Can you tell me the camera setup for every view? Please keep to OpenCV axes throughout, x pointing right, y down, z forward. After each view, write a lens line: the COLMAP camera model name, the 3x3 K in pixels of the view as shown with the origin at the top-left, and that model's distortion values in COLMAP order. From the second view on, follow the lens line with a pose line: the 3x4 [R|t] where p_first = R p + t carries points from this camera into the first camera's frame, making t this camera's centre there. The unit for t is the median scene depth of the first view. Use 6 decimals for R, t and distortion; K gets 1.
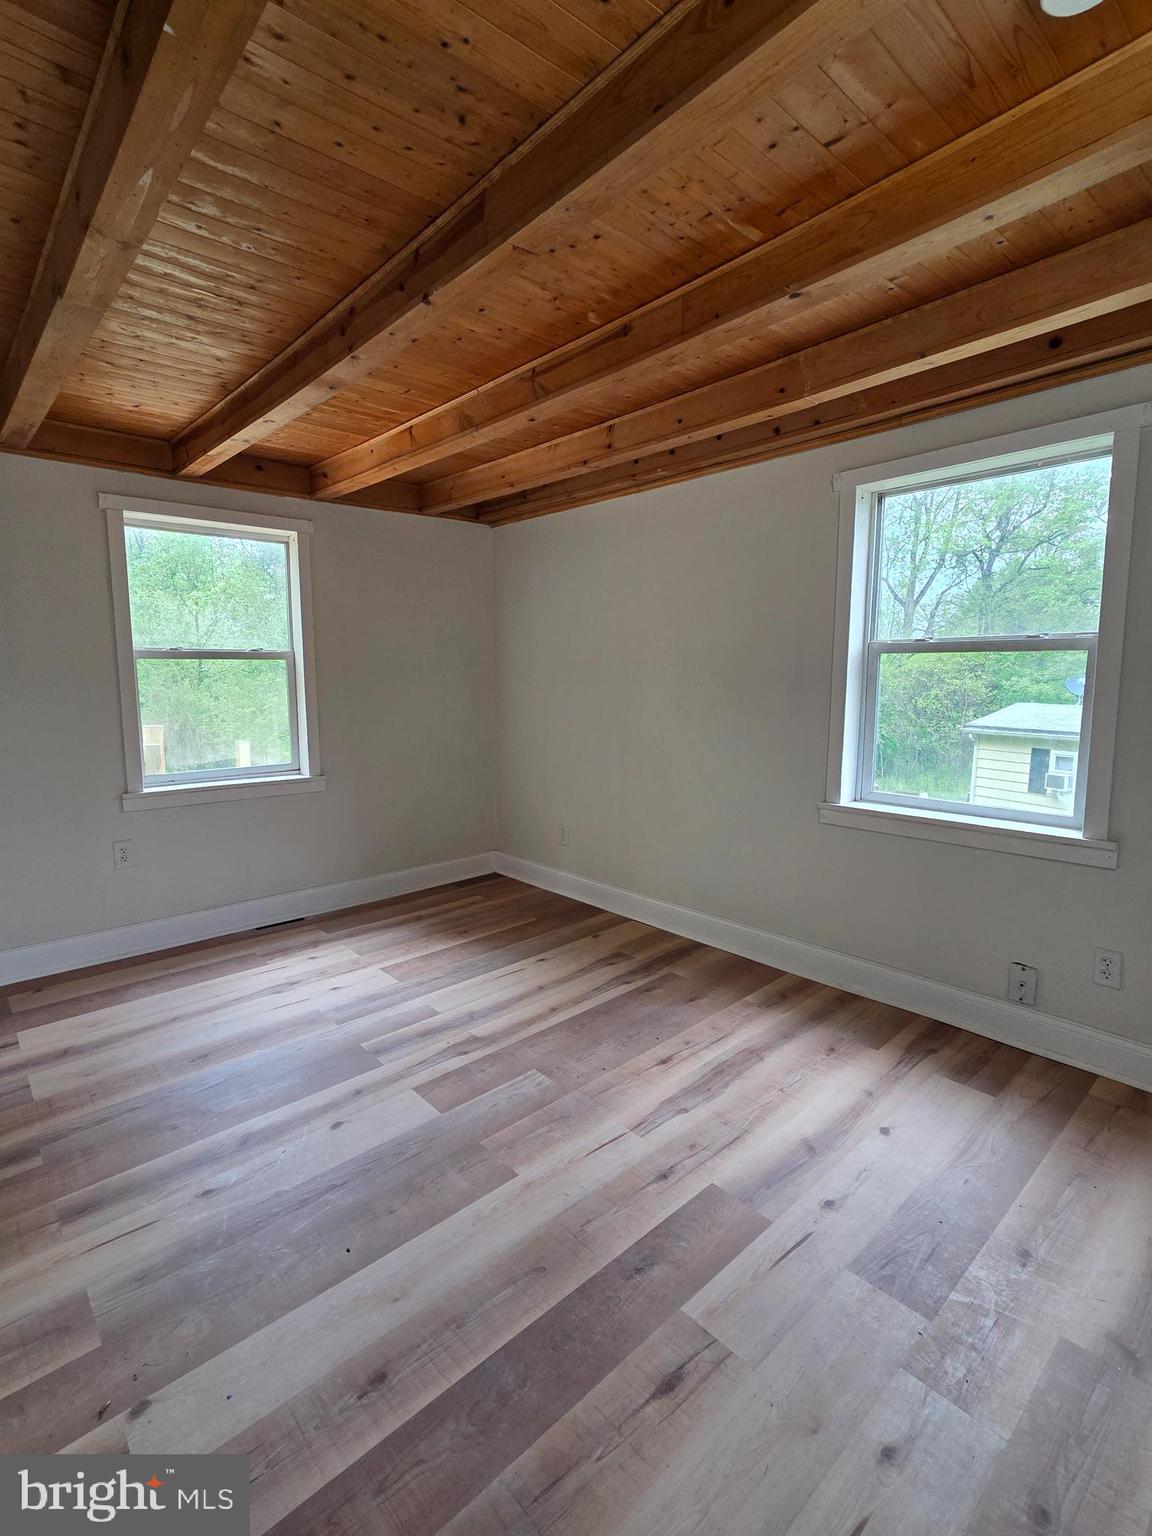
lens RADIAL K [[724.4, 0, 572.6], [0, 724.4, 768.5], [0, 0, 1]] dist [-0.002340, 0.004214]
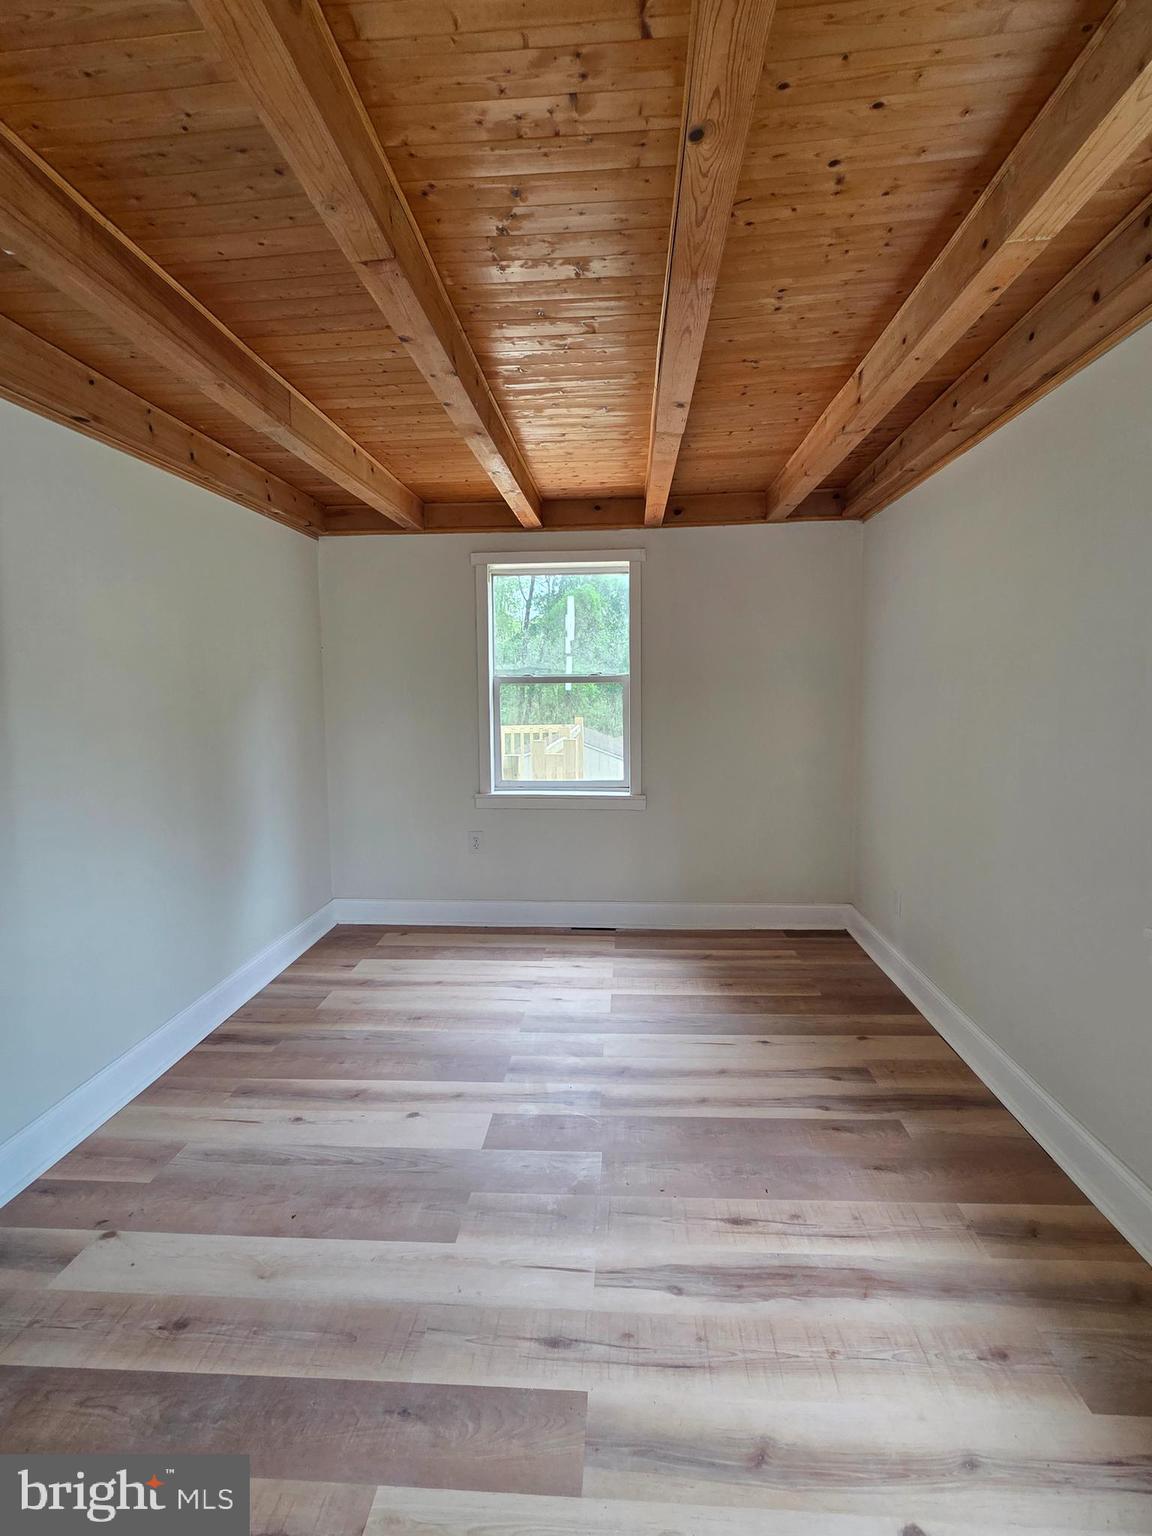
lens RADIAL K [[724.4, 0, 572.1], [0, 724.4, 774.1], [0, 0, 1]] dist [-0.002340, 0.004214]
pose [[0.694083, 0.077879, -0.715670, 0.407112], [-0.087760, 0.995870, 0.023258, -0.045318], [0.714526, 0.046664, 0.698051, 0.271000]]
